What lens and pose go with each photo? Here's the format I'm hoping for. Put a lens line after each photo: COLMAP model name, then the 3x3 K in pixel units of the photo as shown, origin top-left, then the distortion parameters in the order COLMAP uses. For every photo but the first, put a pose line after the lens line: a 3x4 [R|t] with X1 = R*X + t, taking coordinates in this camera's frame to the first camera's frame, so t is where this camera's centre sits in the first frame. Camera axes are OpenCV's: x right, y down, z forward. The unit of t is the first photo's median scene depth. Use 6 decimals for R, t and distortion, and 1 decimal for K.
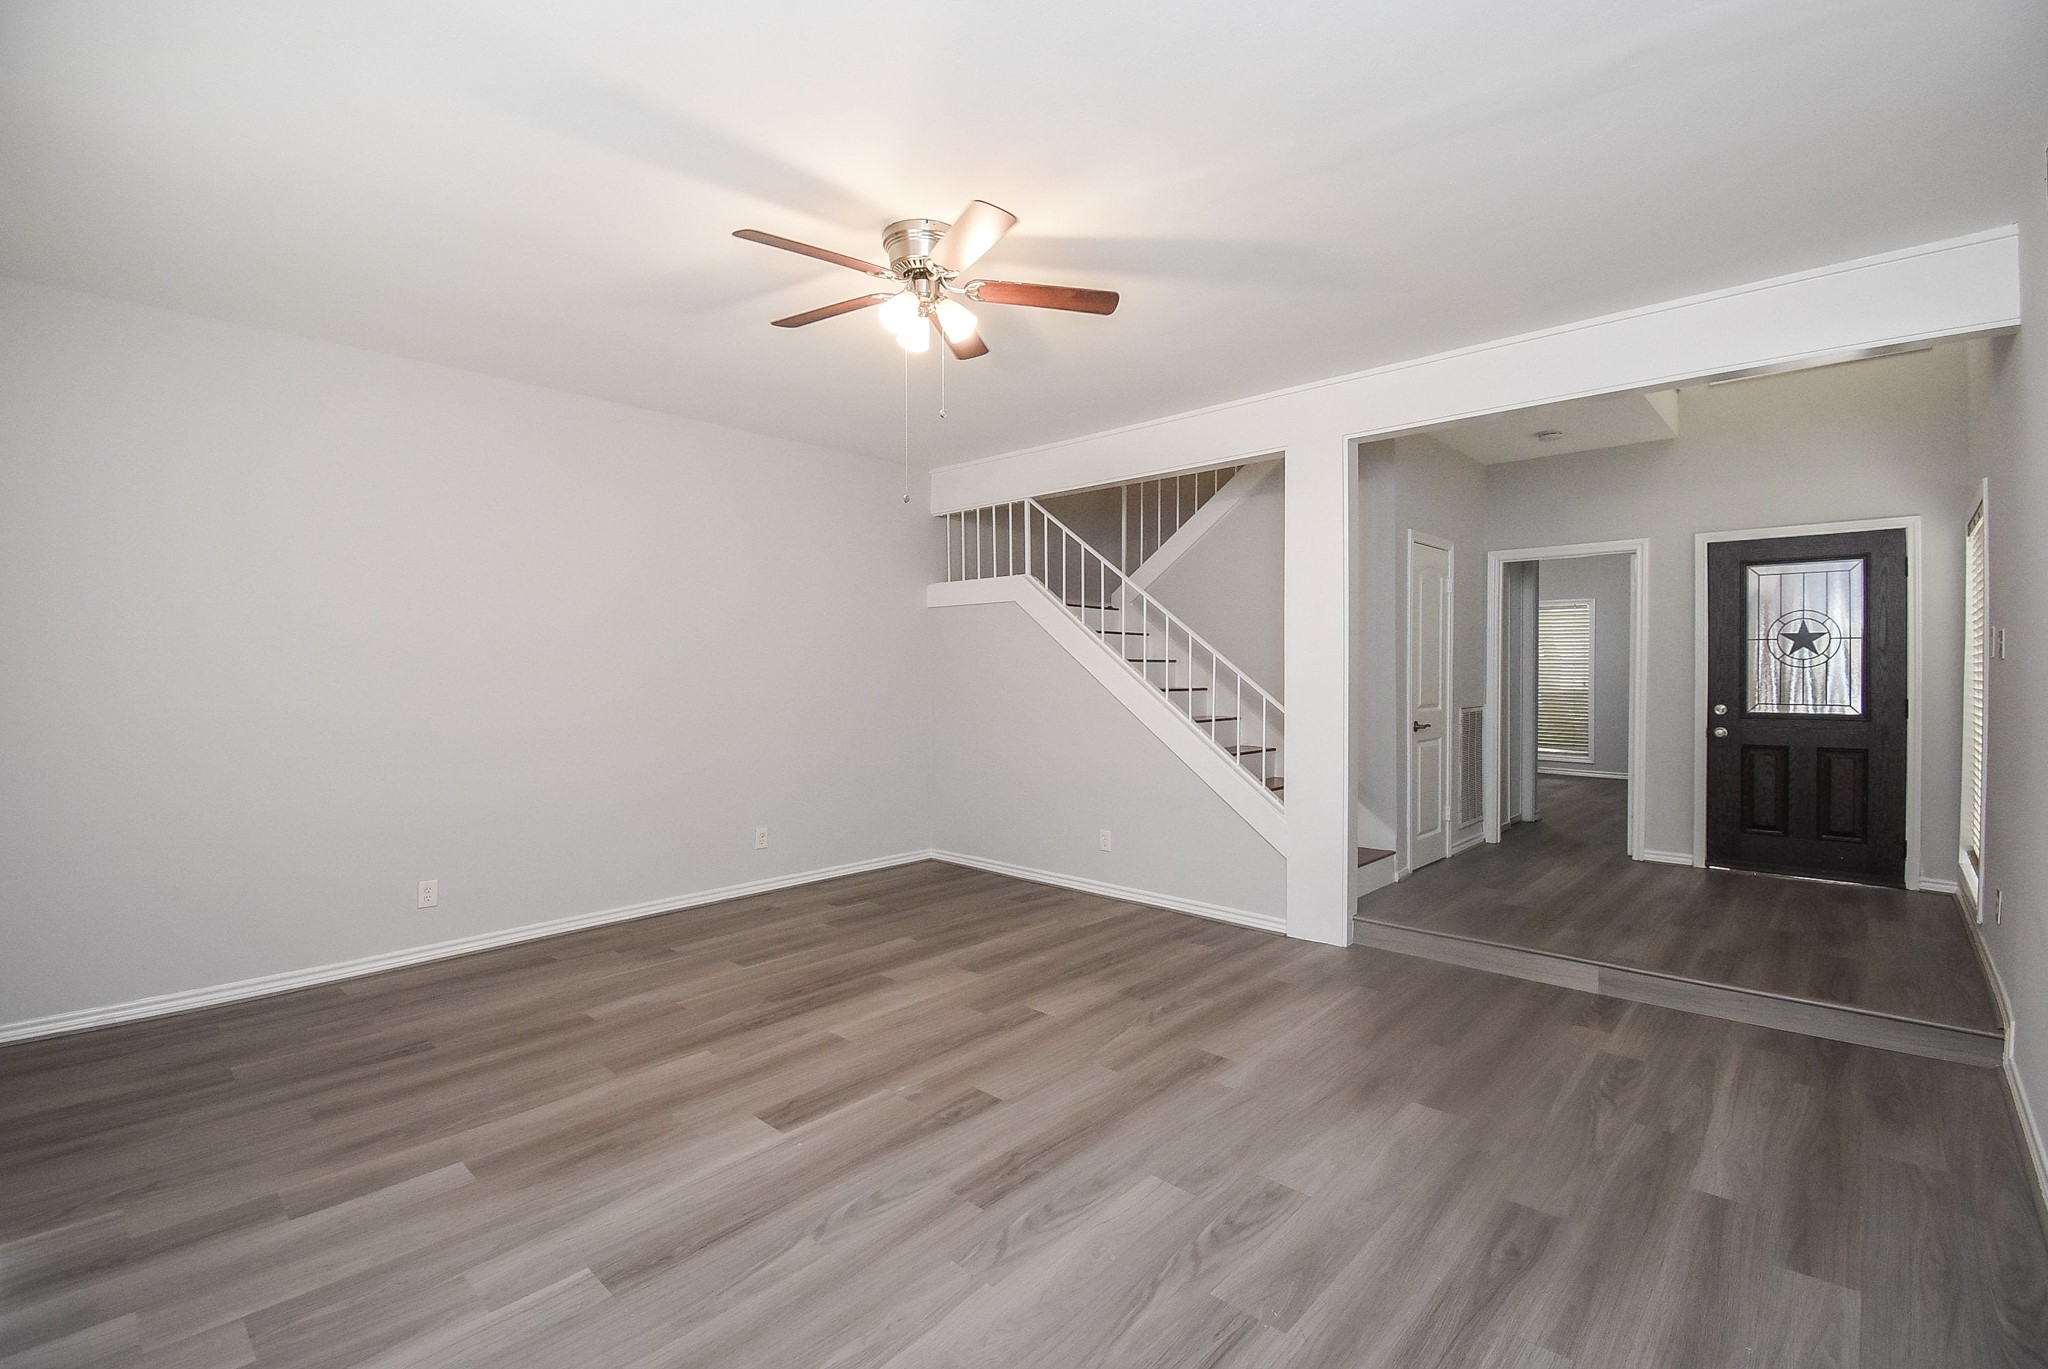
lens RADIAL K [[905.5, 0, 1023.8], [0, 905.5, 678.1], [0, 0, 1]] dist [0.010591, -0.022619]
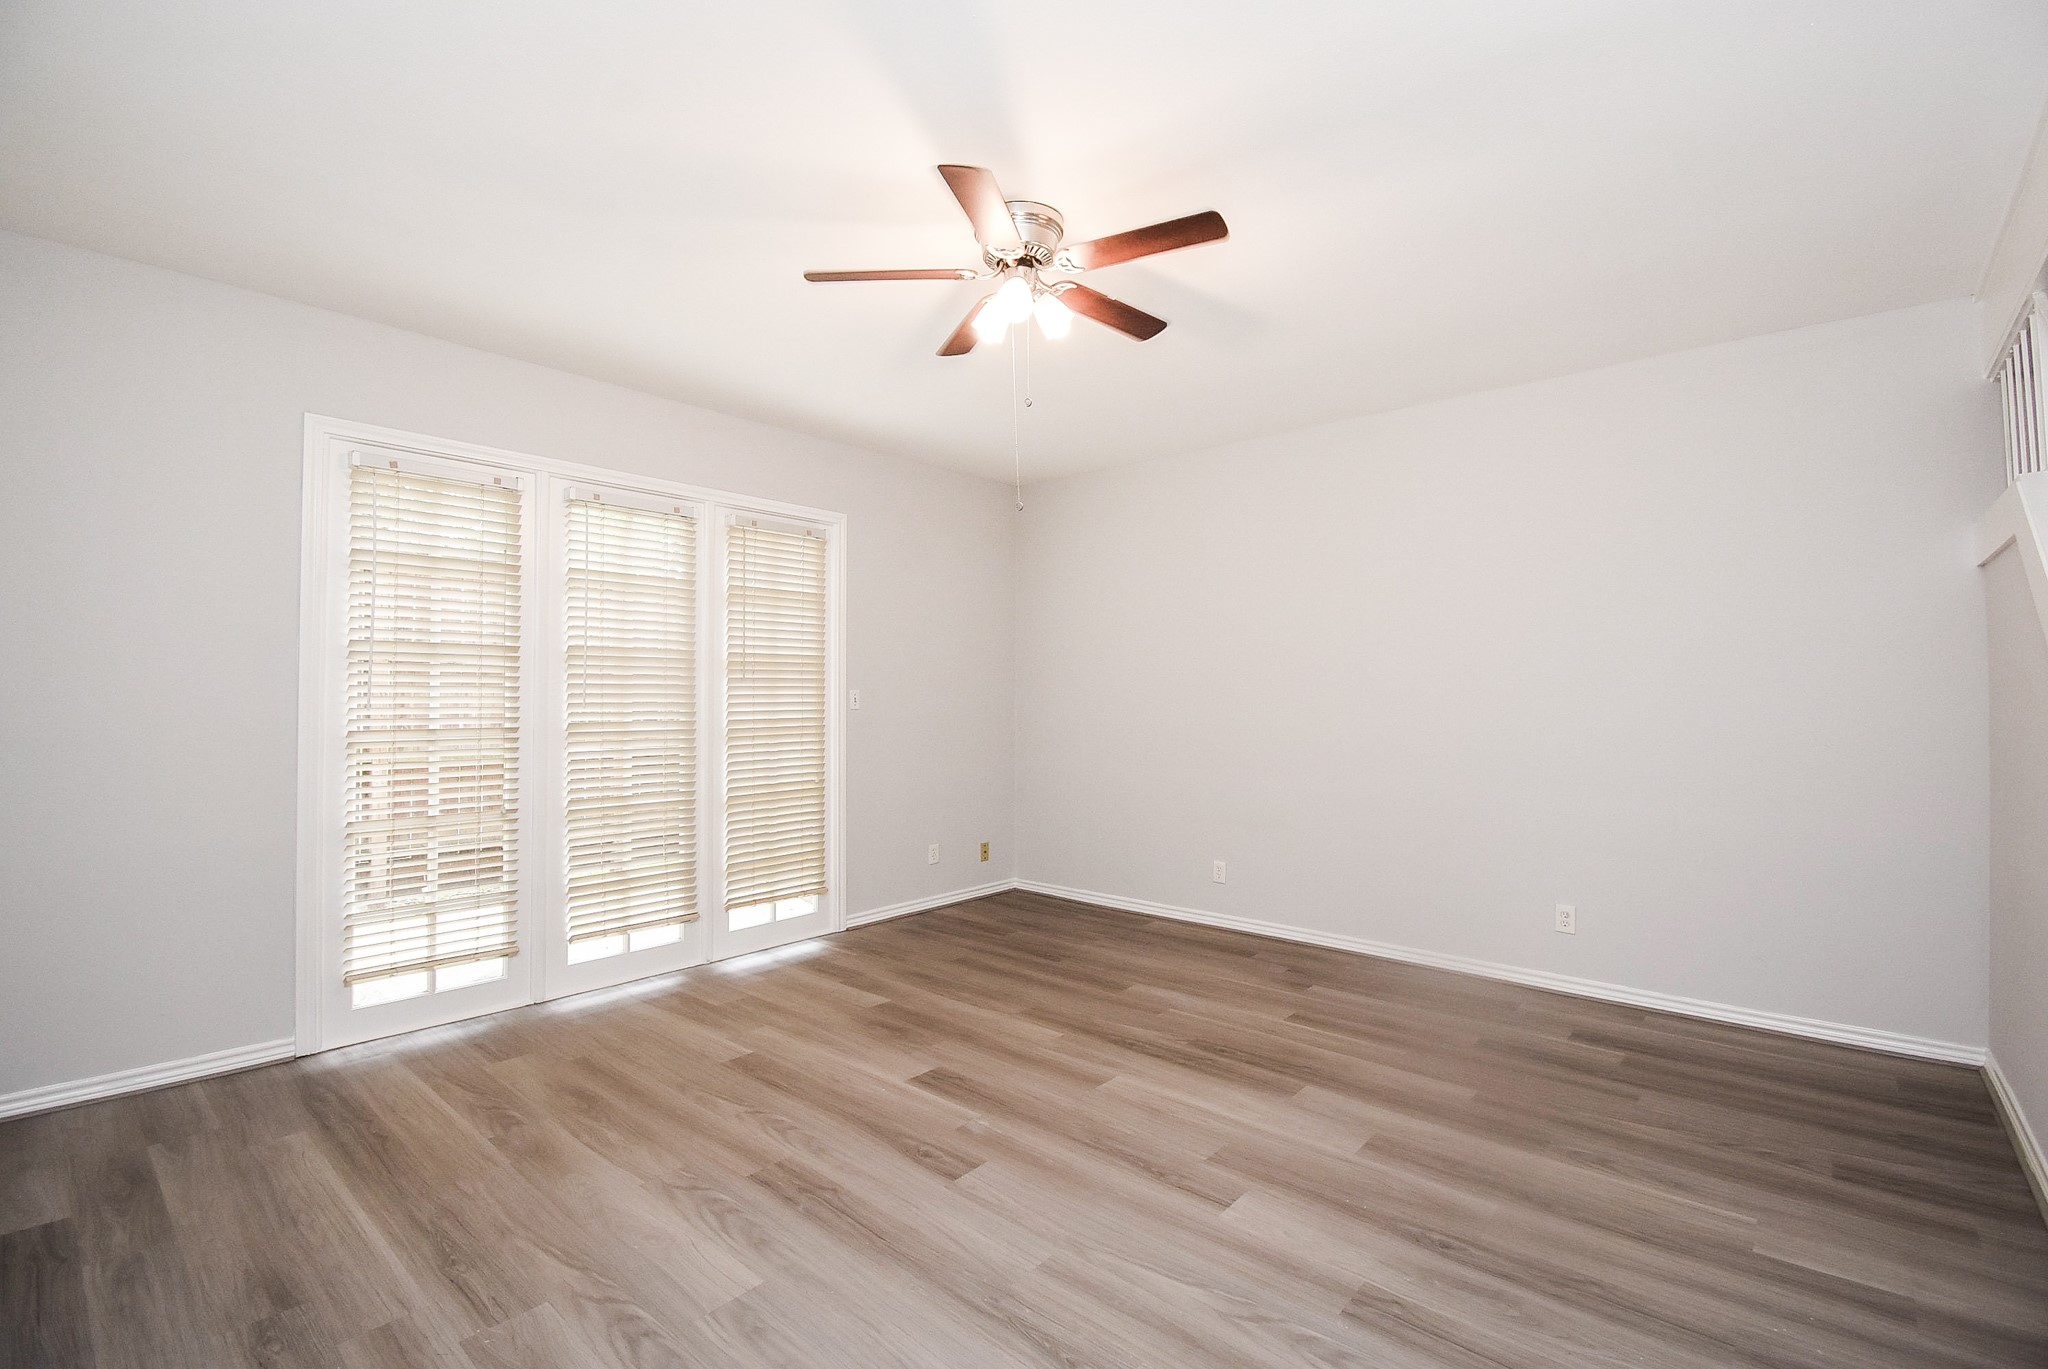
lens RADIAL K [[905.5, 0, 1023.8], [0, 905.5, 678.1], [0, 0, 1]] dist [0.010591, -0.022619]
pose [[0.027760, -0.015062, -0.999501, 0.589016], [-0.014412, 0.999777, -0.015467, -0.003173], [0.999511, 0.014834, 0.027537, 0.712721]]
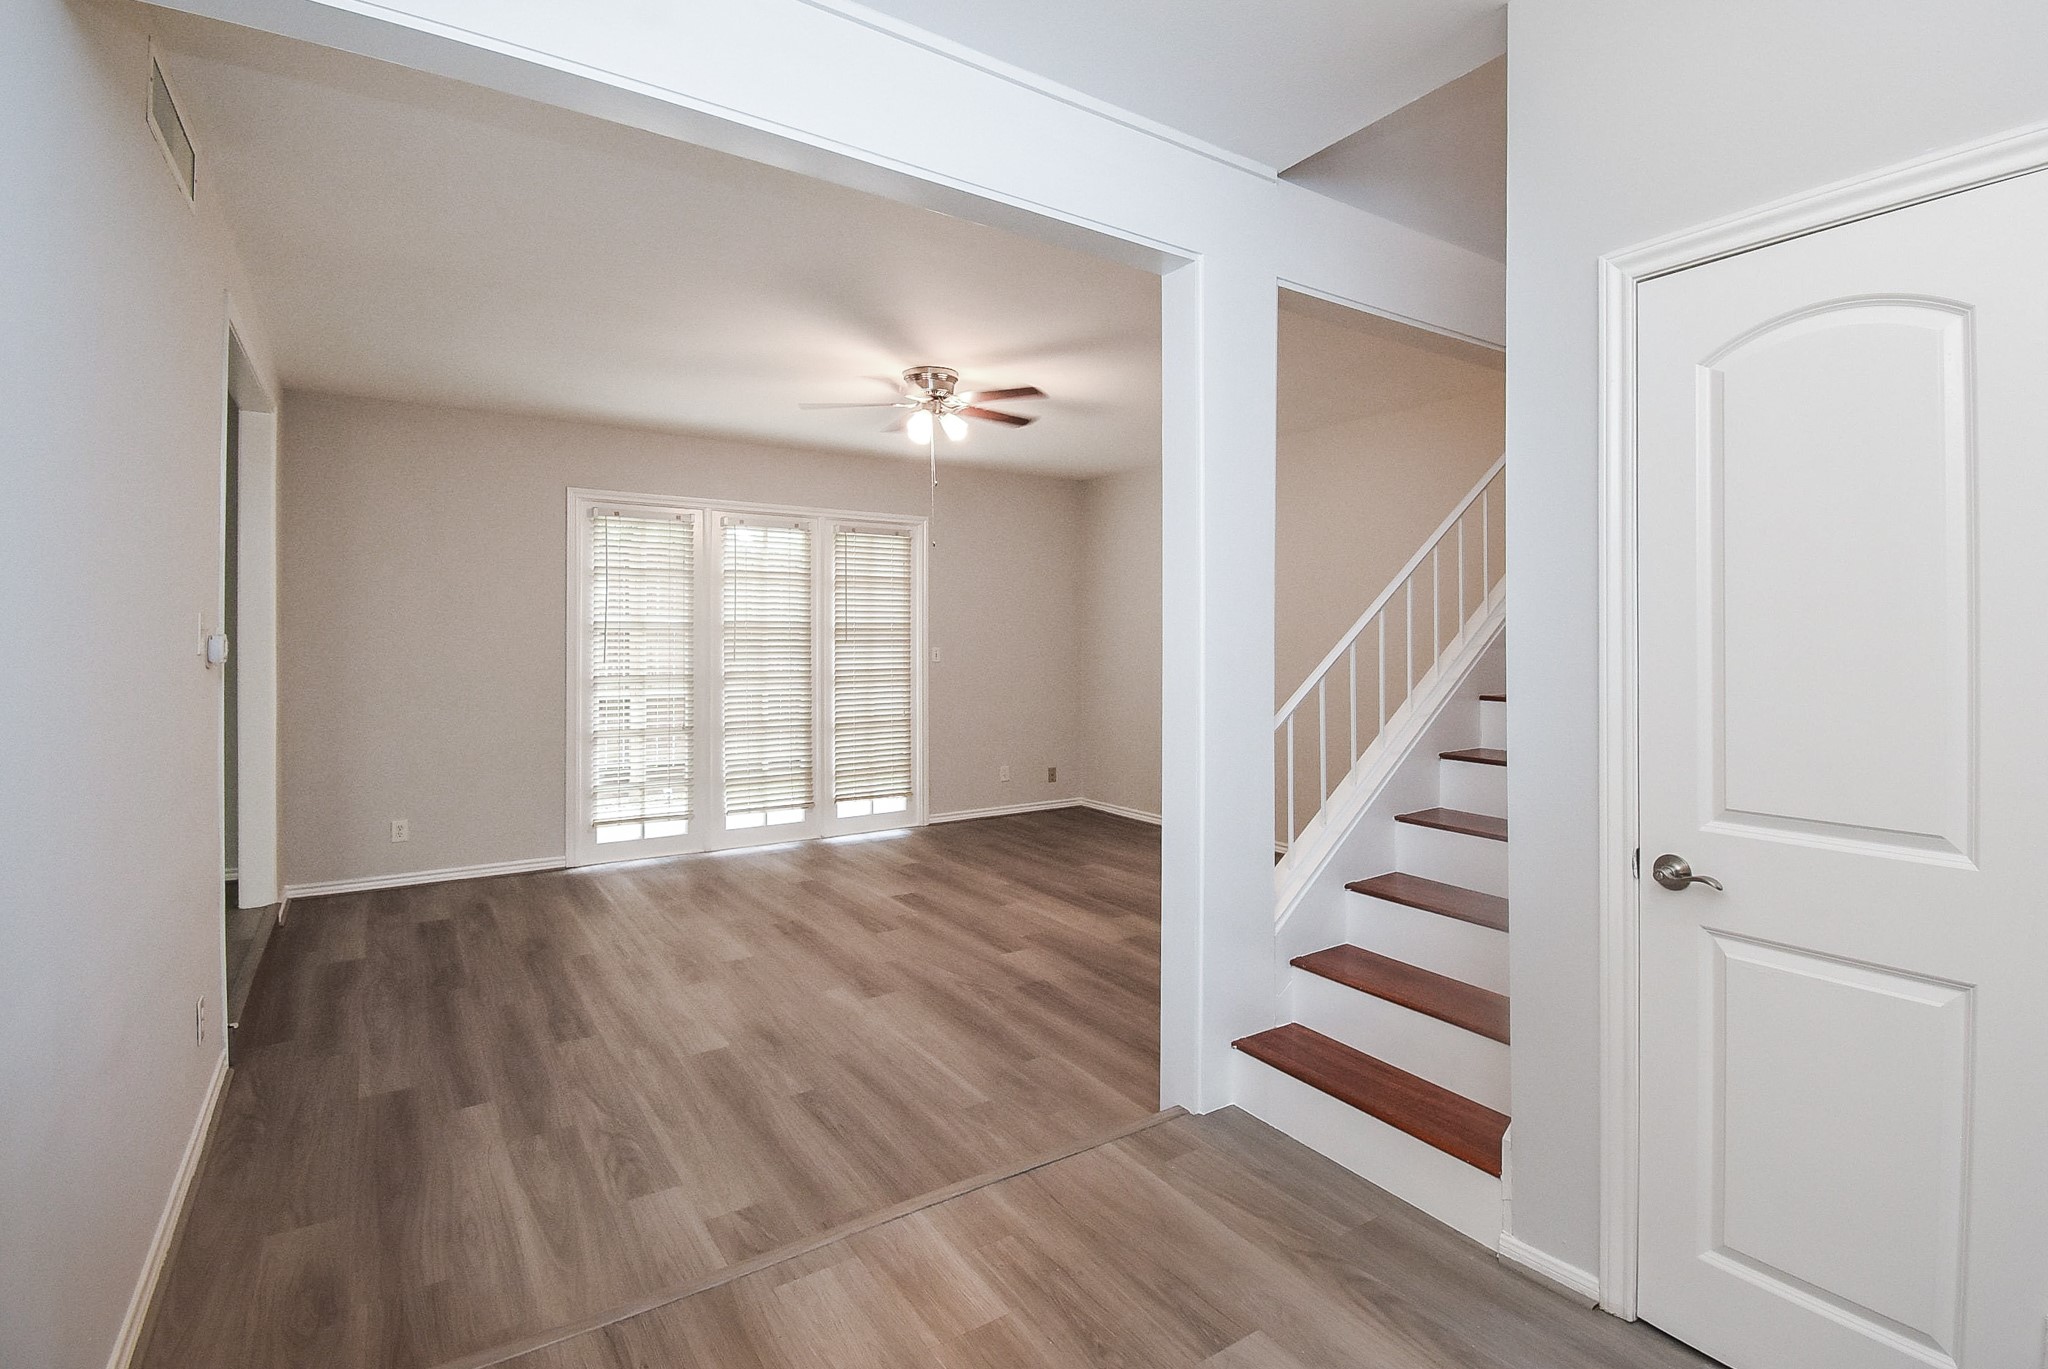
lens RADIAL K [[991.4, 0, 1100.4], [0, 991.4, 635.0], [0, 0, 1]] dist [0.001736, -0.017841]
pose [[-0.194952, 0.000258, -0.980813, 1.068963], [-0.015888, 0.999868, 0.003421, -0.036940], [0.980684, 0.016250, -0.194922, 1.164118]]
